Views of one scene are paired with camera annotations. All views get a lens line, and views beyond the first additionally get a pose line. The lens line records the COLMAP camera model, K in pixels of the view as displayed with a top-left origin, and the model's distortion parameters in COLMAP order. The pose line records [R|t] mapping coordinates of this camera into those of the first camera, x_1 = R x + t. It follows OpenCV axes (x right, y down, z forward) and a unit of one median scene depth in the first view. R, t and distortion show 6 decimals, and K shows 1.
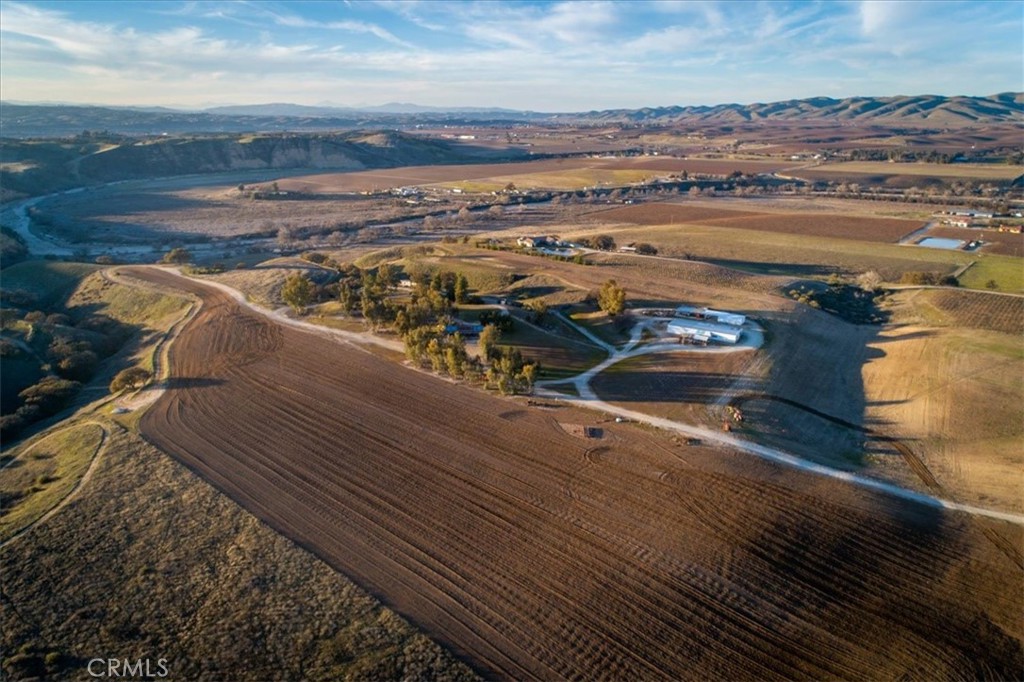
lens RADIAL K [[687.6, 0, 505.7], [0, 687.6, 336.0], [0, 0, 1]] dist [0.019734, 0.013034]
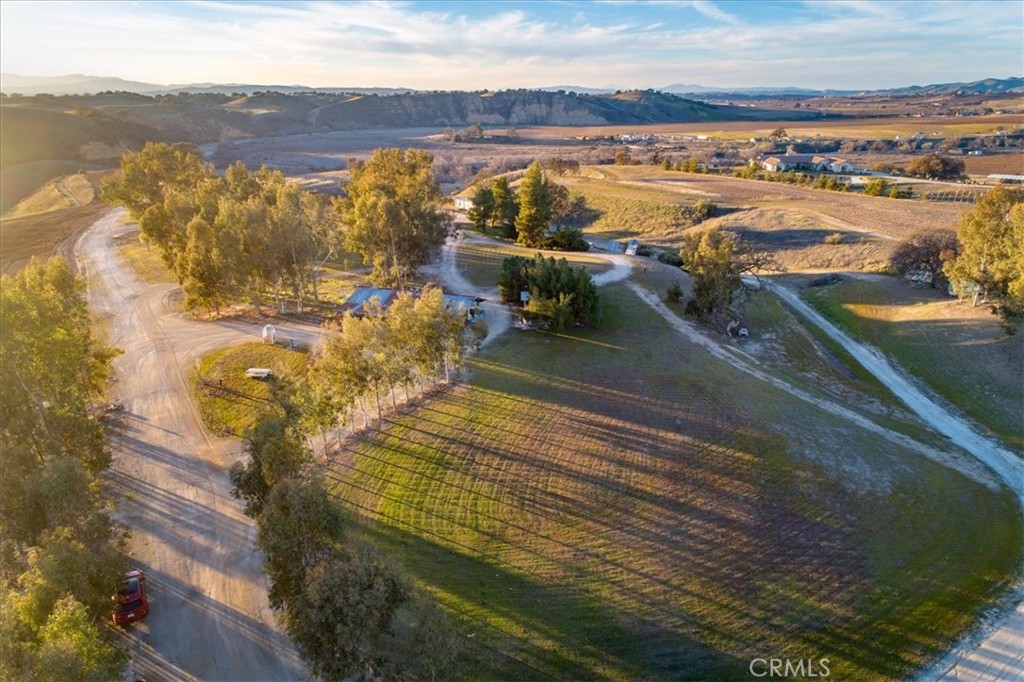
lens RADIAL K [[687.6, 0, 508.7], [0, 687.6, 343.4], [0, 0, 1]] dist [0.019734, 0.013034]
pose [[0.928759, 0.124646, -0.349099, 0.021296], [-0.113885, 0.992170, 0.051269, -0.003381], [0.352756, -0.007860, 0.935682, 0.198297]]
